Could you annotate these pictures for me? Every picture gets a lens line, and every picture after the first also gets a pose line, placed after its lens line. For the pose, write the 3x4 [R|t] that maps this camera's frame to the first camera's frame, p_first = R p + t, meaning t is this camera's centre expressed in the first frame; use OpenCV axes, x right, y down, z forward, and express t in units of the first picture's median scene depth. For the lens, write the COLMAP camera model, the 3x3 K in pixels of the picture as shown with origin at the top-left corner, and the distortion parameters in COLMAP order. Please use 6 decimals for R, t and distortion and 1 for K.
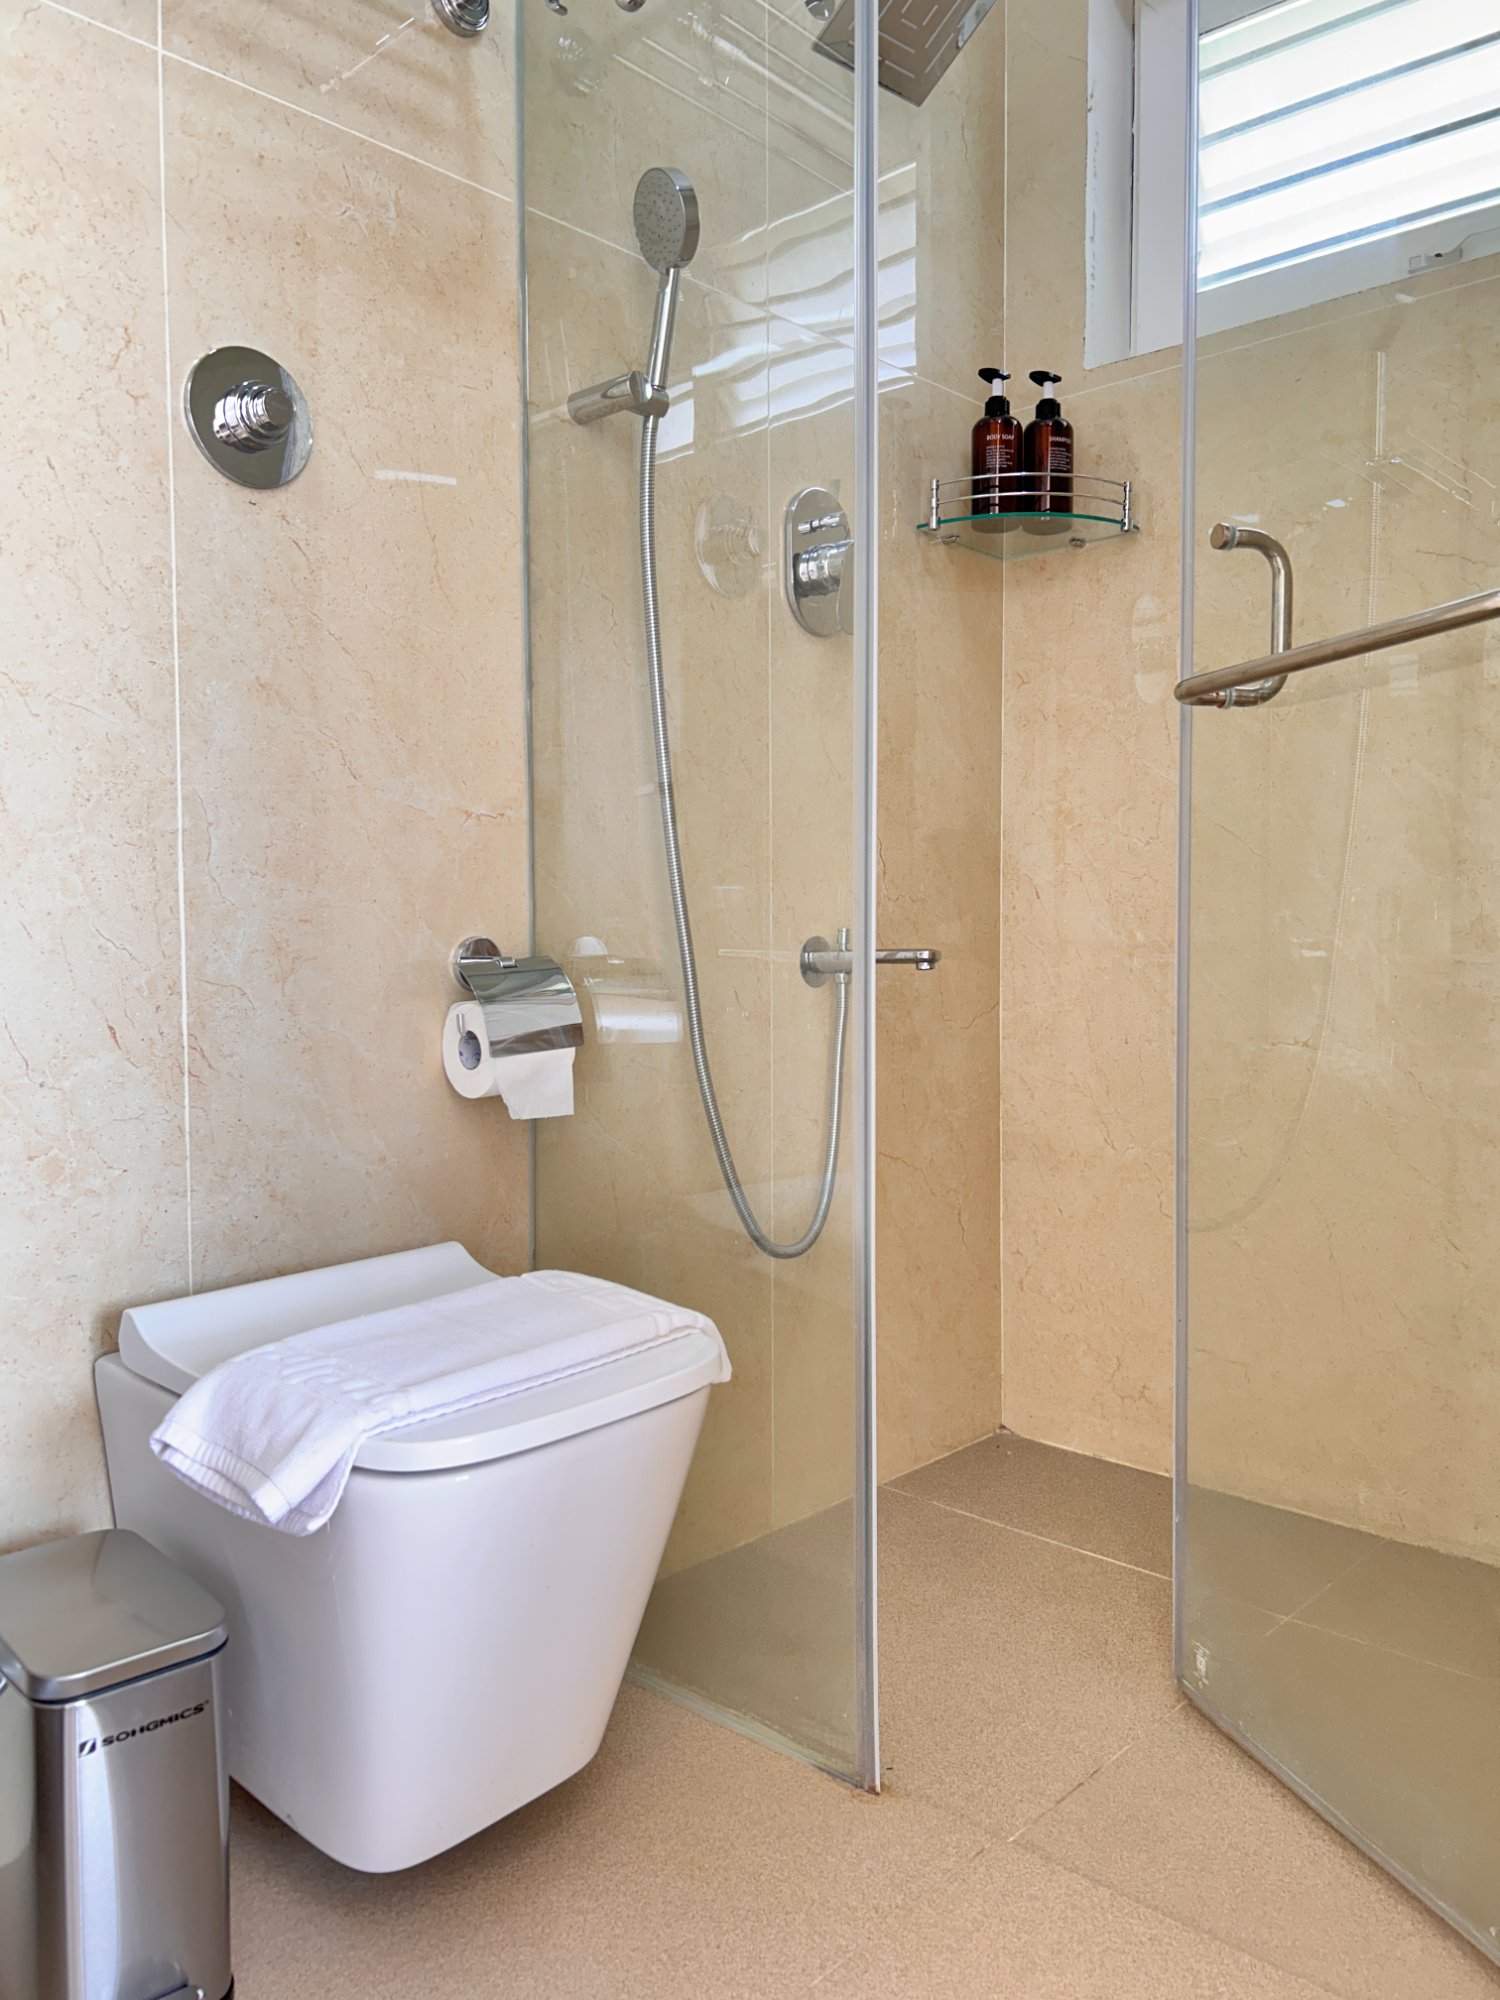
lens RADIAL K [[1506.6, 0, 751.1], [0, 1506.6, 995.9], [0, 0, 1]] dist [0.027213, -0.018478]
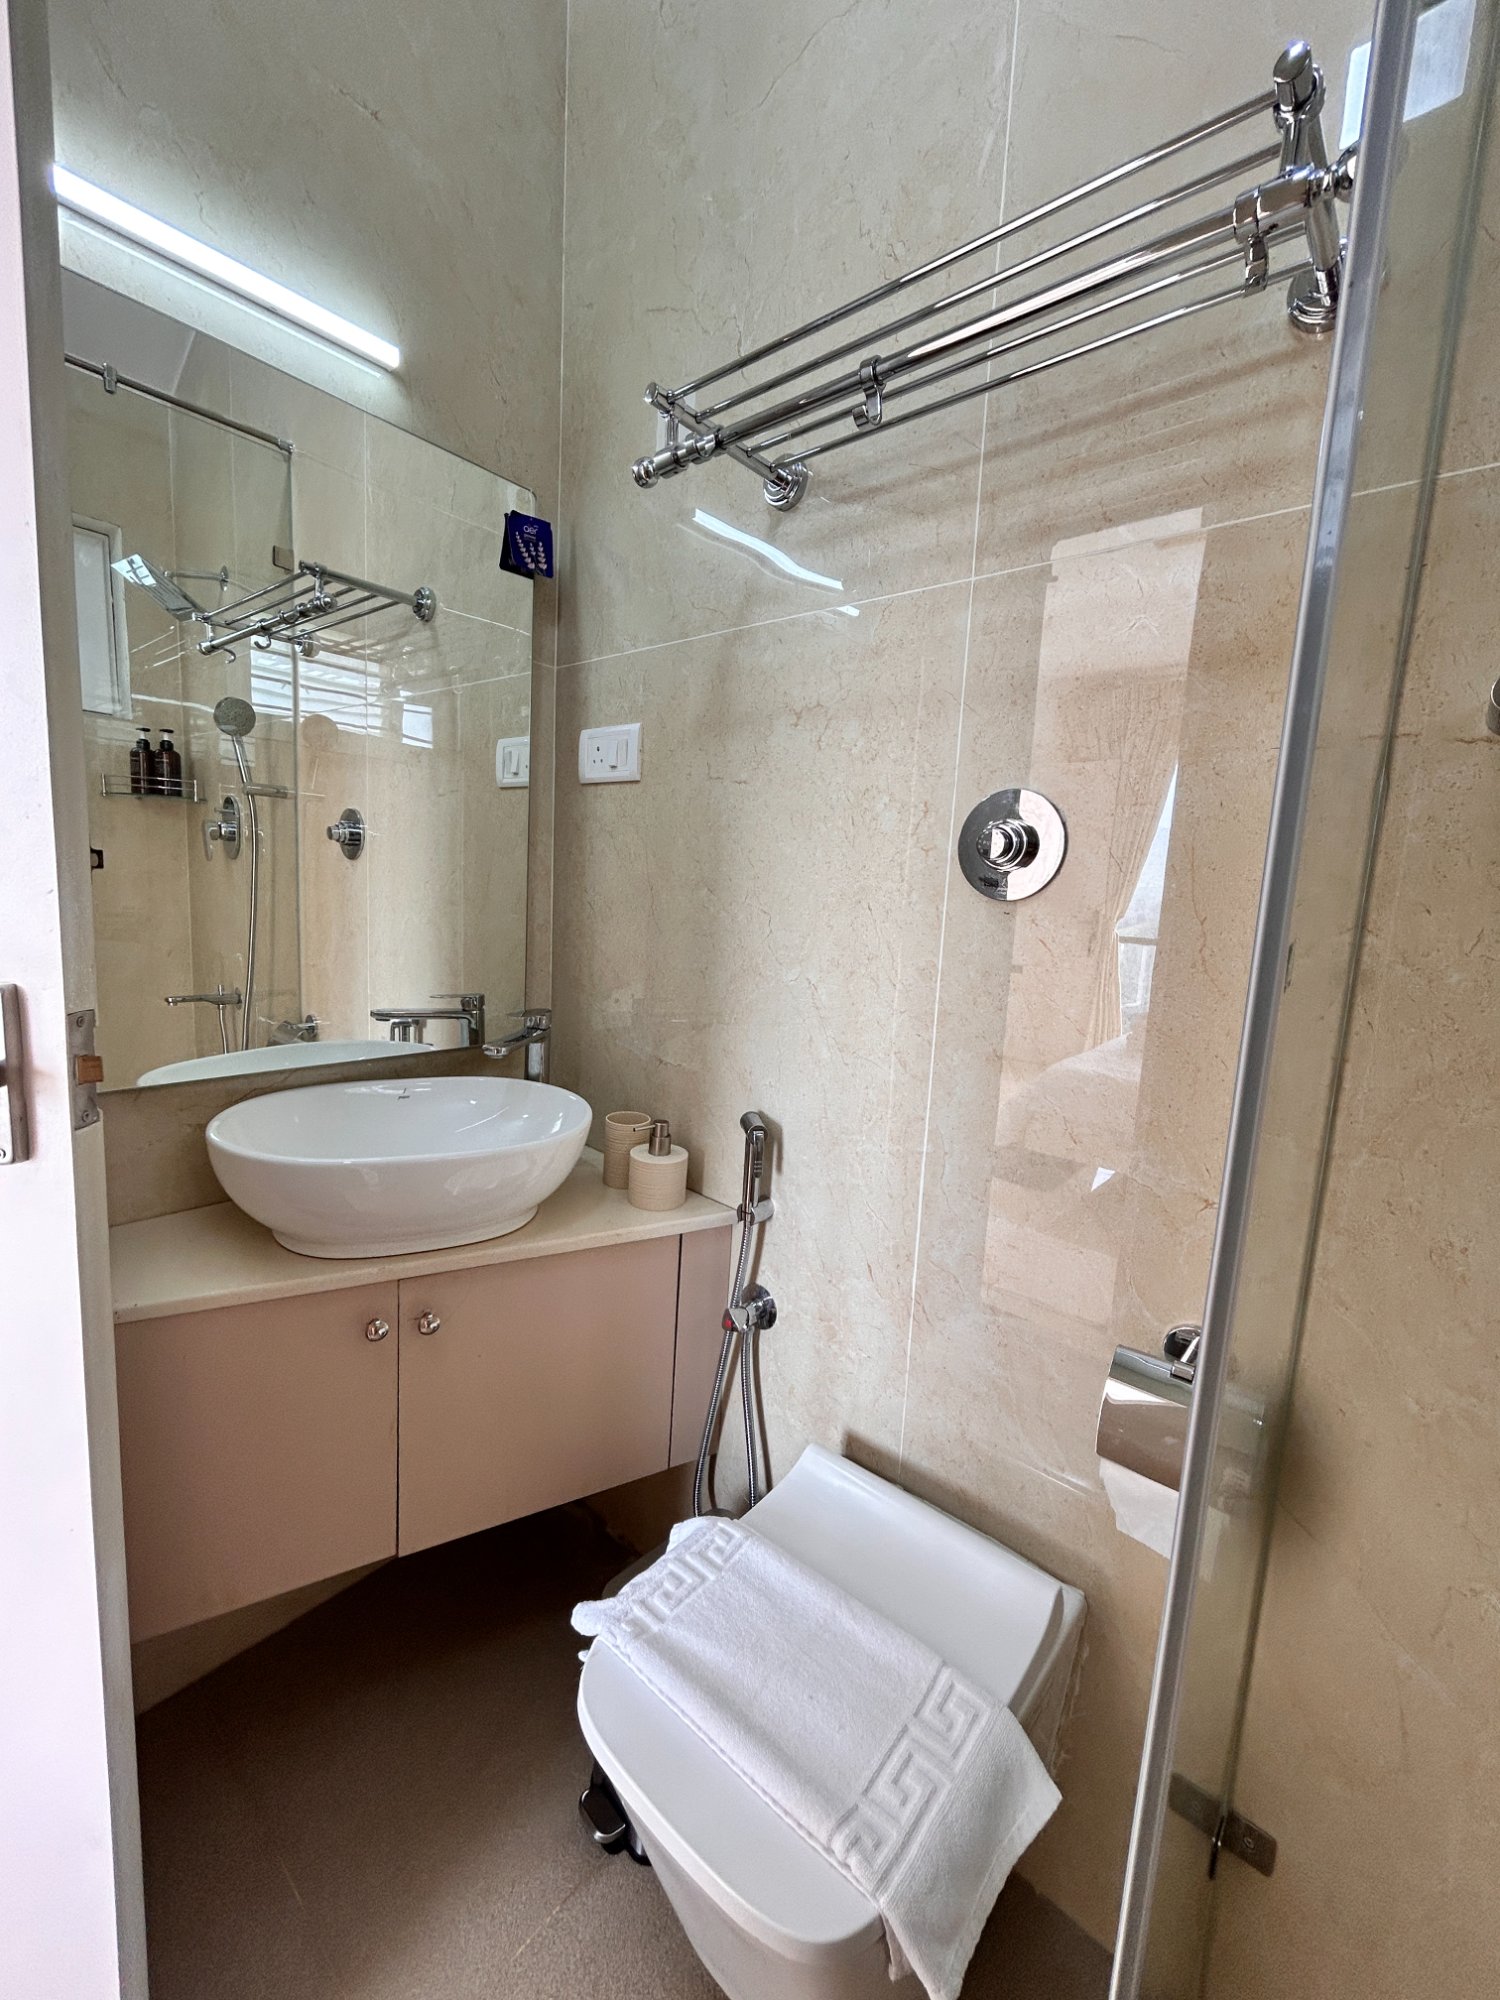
lens RADIAL K [[817.3, 0, 750.3], [0, 817.3, 998.6], [0, 0, 1]] dist [0.011621, 0.000330]
pose [[0.049359, 0.146211, -0.988021, 0.338342], [-0.103975, 0.984604, 0.140511, -0.338851], [0.993354, 0.095794, 0.063801, 0.779822]]
